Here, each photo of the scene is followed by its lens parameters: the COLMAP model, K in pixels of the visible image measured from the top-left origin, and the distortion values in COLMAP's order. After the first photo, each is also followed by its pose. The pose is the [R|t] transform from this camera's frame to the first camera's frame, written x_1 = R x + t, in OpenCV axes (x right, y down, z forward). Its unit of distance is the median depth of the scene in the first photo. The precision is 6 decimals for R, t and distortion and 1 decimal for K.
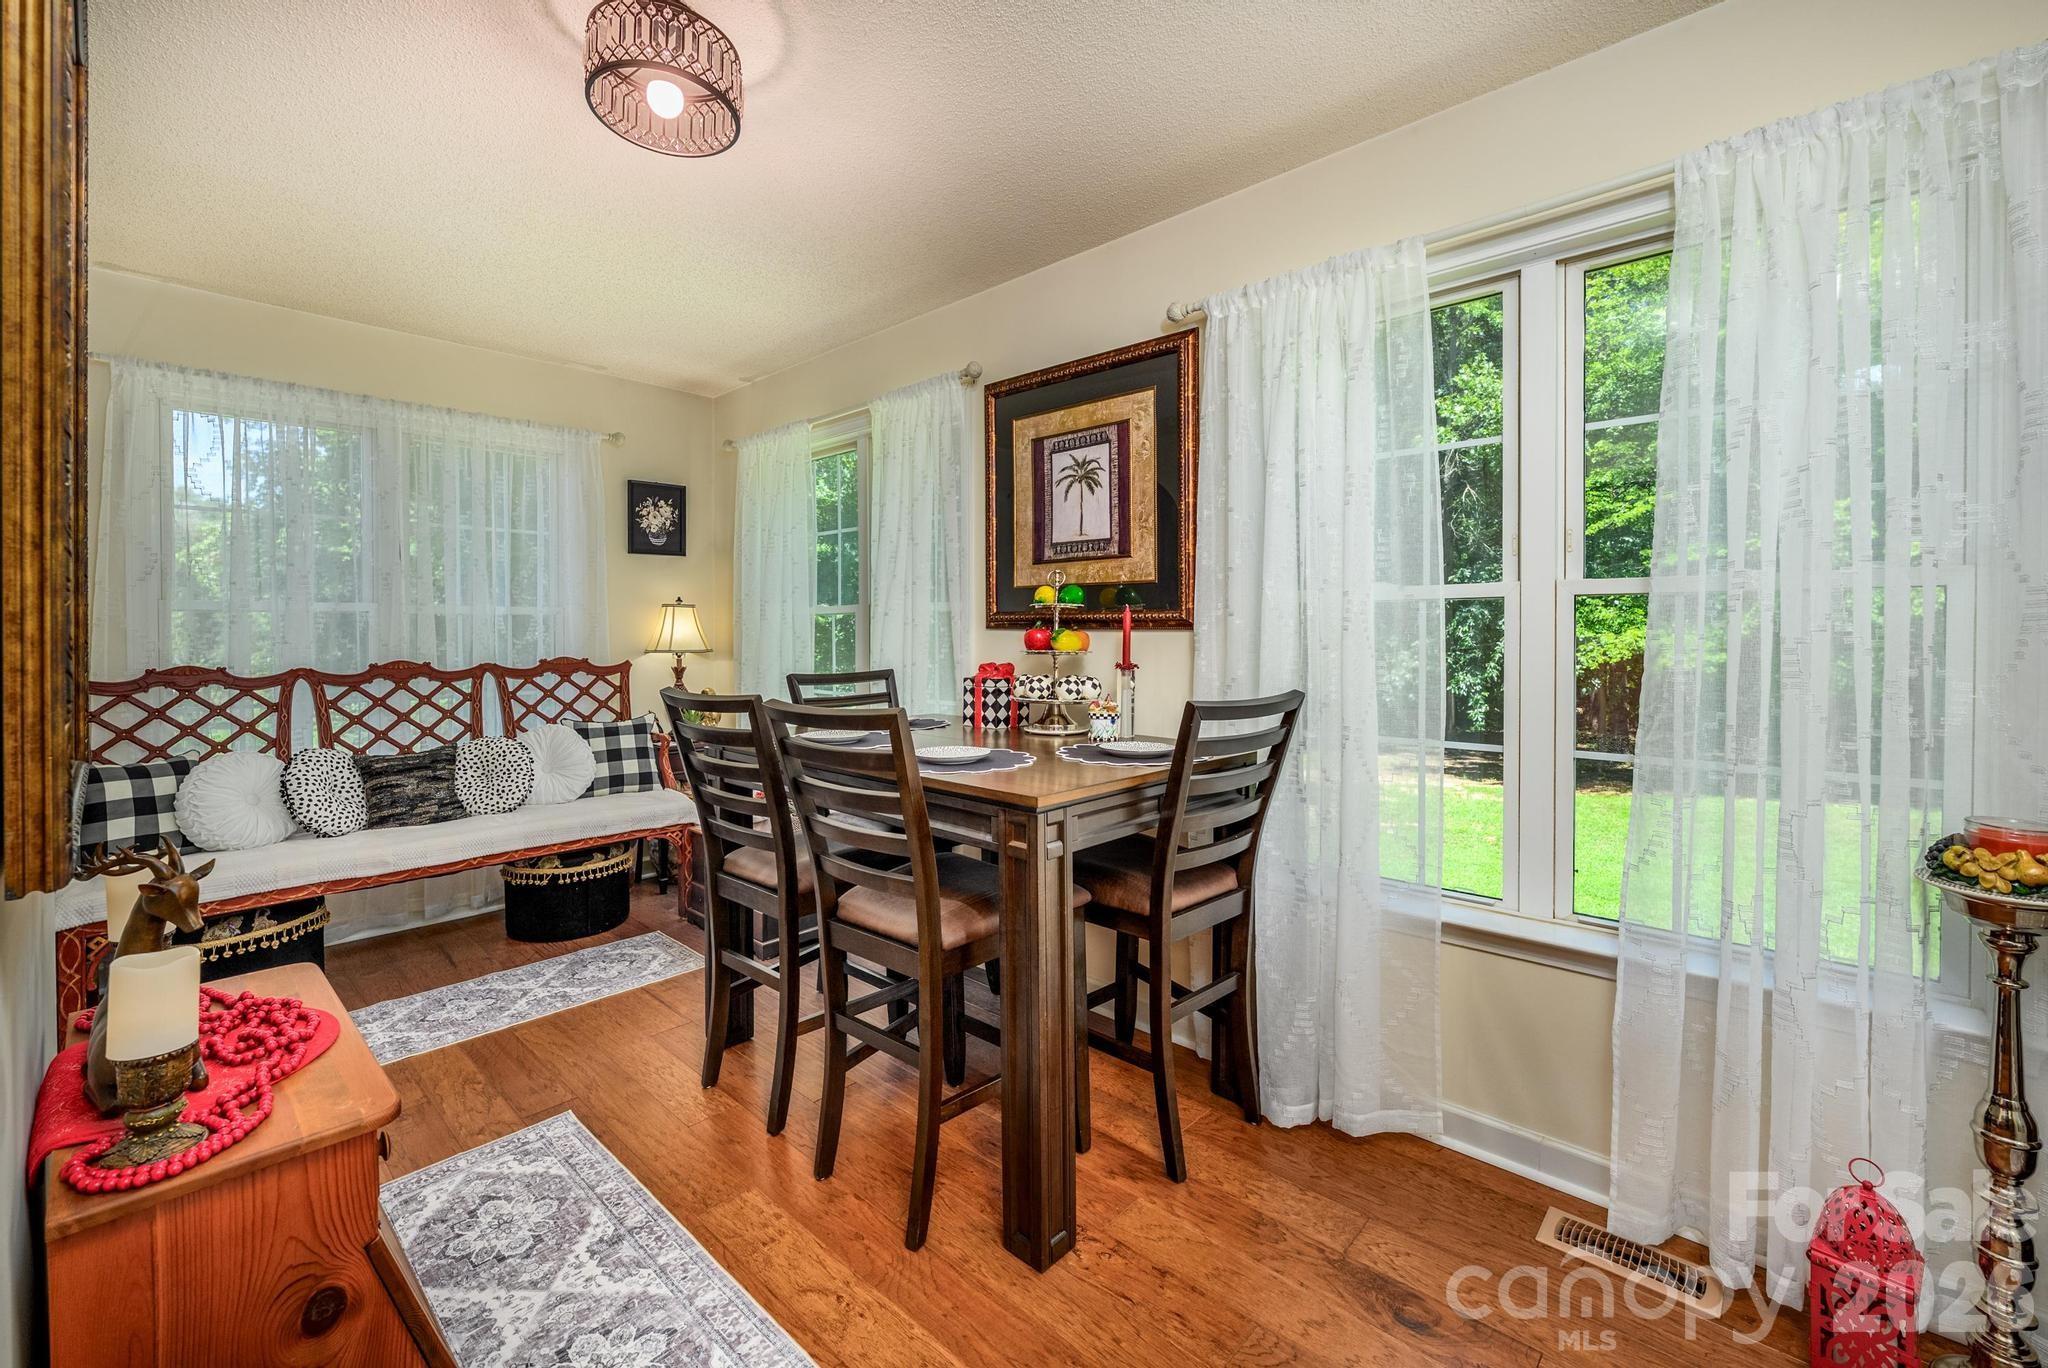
lens RADIAL K [[859.0, 0, 1014.8], [0, 859.0, 634.4], [0, 0, 1]] dist [-0.002049, -0.000051]
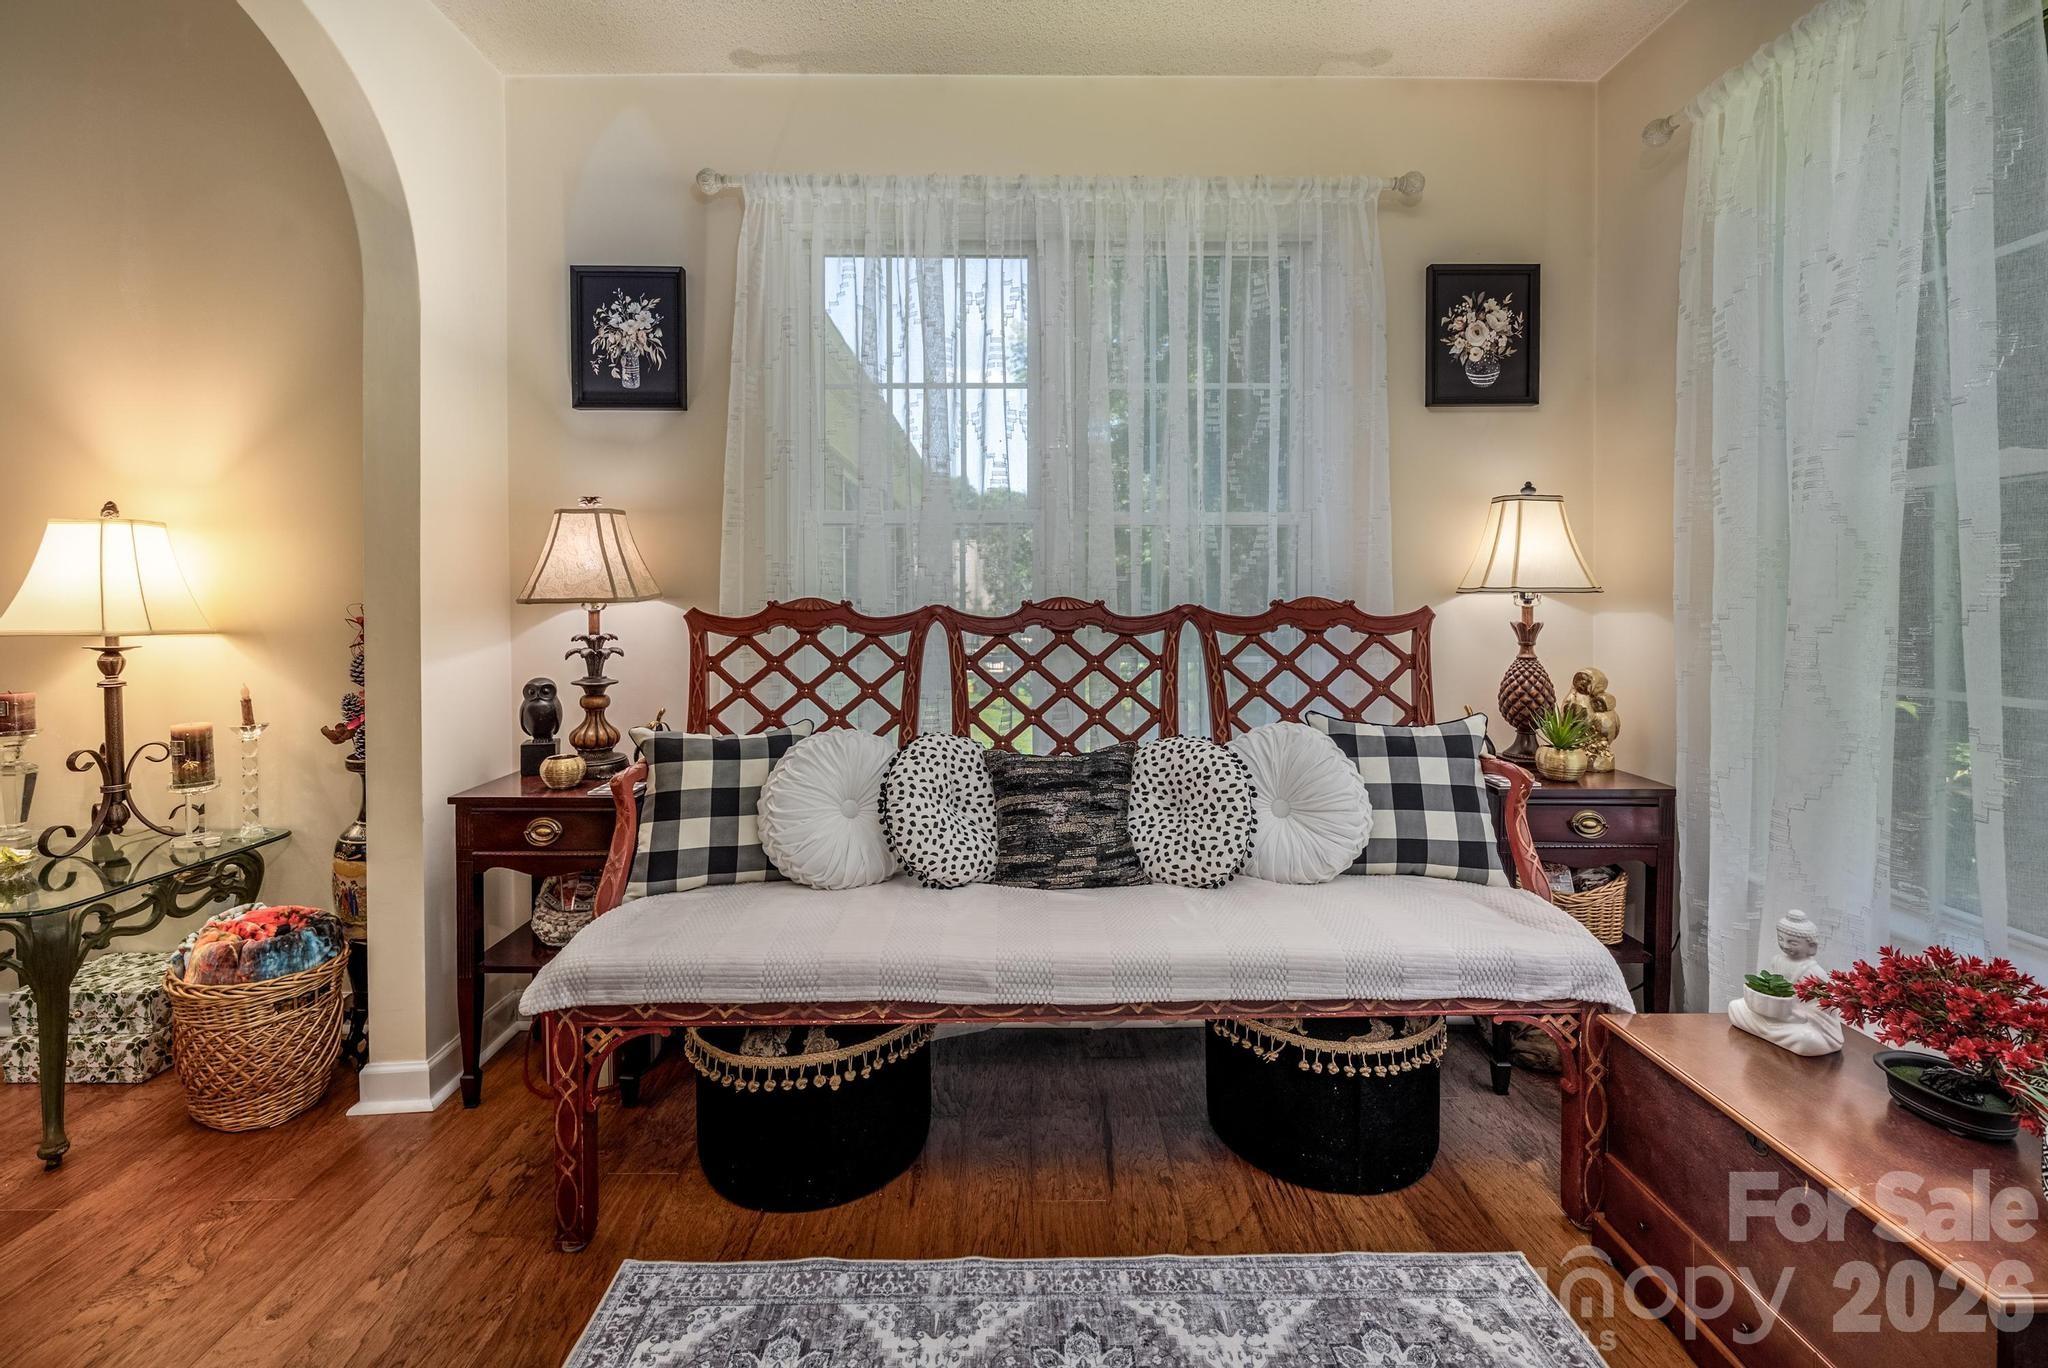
lens RADIAL K [[851.0, 0, 1025.6], [0, 851.0, 598.9], [0, 0, 1]] dist [-0.002739, -0.000126]
pose [[0.692191, 0.004245, -0.721701, -0.295025], [-0.005273, 0.999986, 0.000824, 0.031548], [0.721695, 0.003235, 0.692204, 0.558708]]
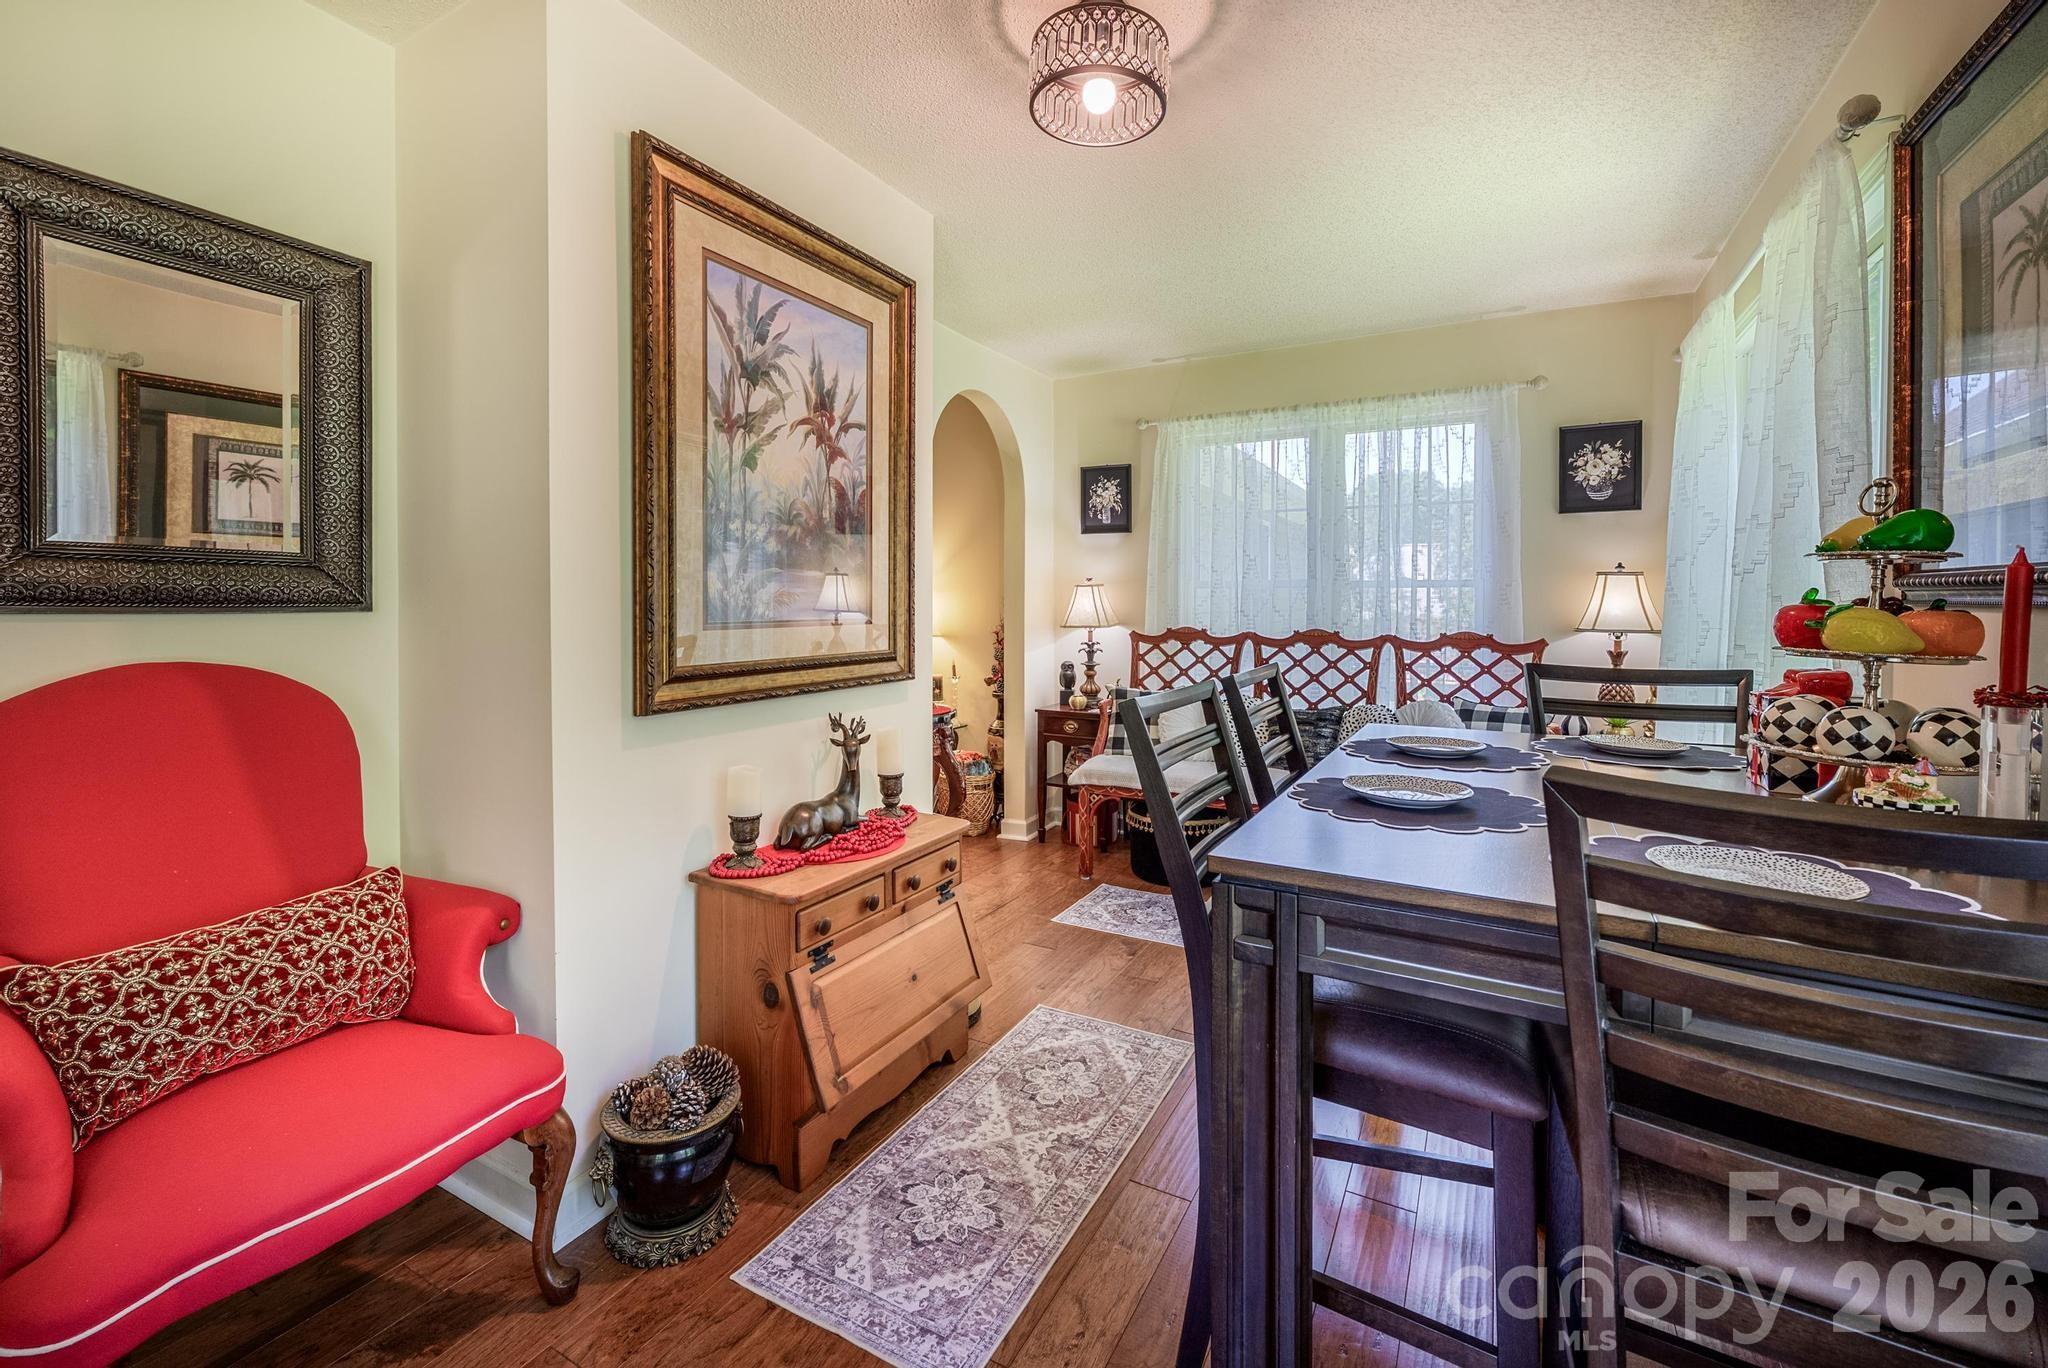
lens RADIAL K [[863.7, 0, 1025.5], [0, 863.7, 613.0], [0, 0, 1]] dist [-0.001578, -0.000099]
pose [[0.242230, 0.016319, -0.970082, 0.312551], [-0.010763, 0.999842, 0.014132, -0.002562], [0.970159, 0.007018, 0.242368, 0.339587]]
